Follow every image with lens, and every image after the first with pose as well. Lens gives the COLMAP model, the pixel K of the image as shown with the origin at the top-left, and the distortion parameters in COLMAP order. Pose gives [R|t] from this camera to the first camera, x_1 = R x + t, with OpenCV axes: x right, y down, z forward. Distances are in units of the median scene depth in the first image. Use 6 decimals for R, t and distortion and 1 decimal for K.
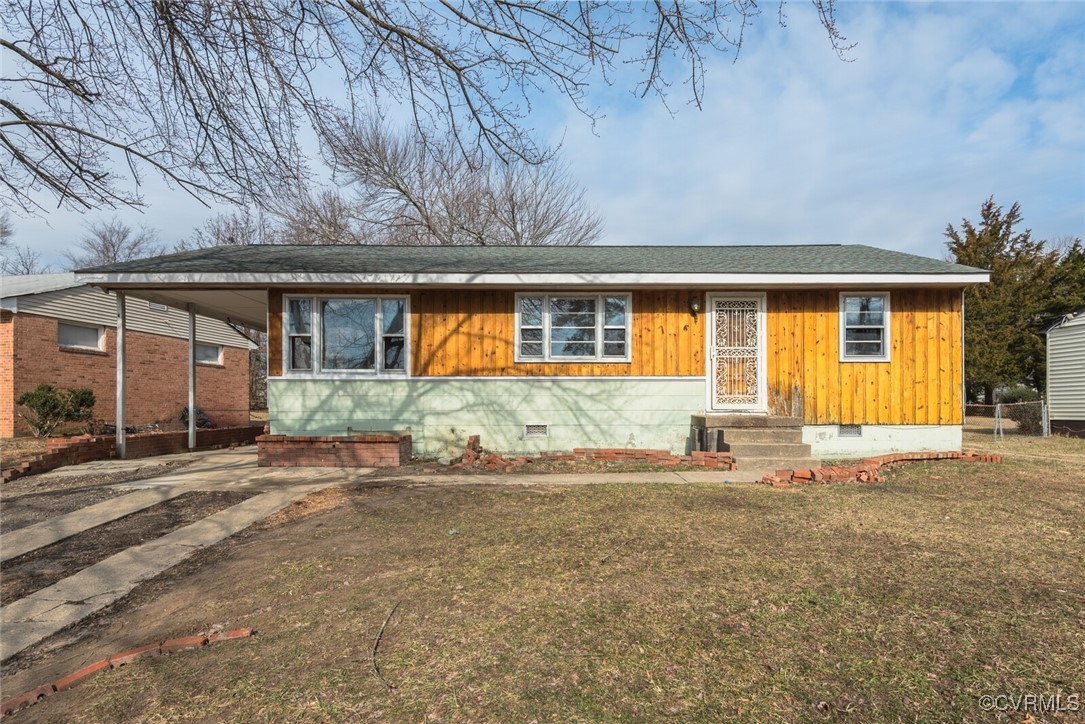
lens RADIAL K [[475.7, 0, 584.4], [0, 475.7, 409.0], [0, 0, 1]] dist [0.009565, -0.000596]
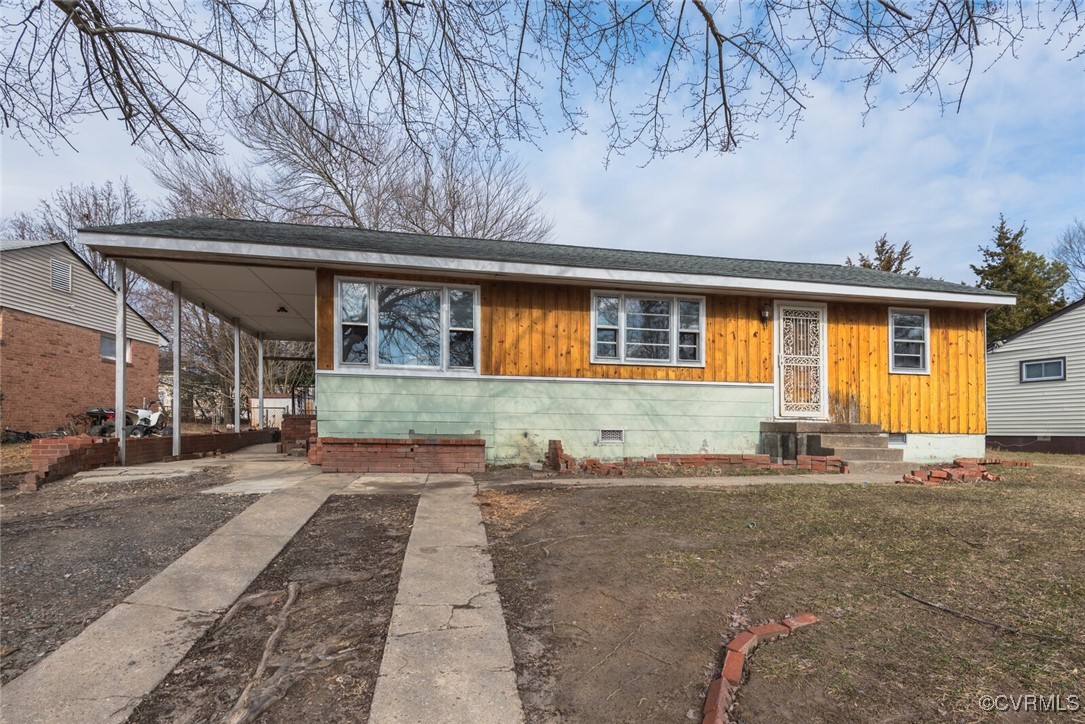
lens RADIAL K [[501.7, 0, 545.3], [0, 501.7, 419.4], [0, 0, 1]] dist [0.003586, -0.000930]
pose [[0.985991, 0.014494, 0.166170, -0.396111], [-0.011341, 0.999737, -0.019909, 0.033653], [-0.166415, 0.017746, 0.985896, 0.036934]]
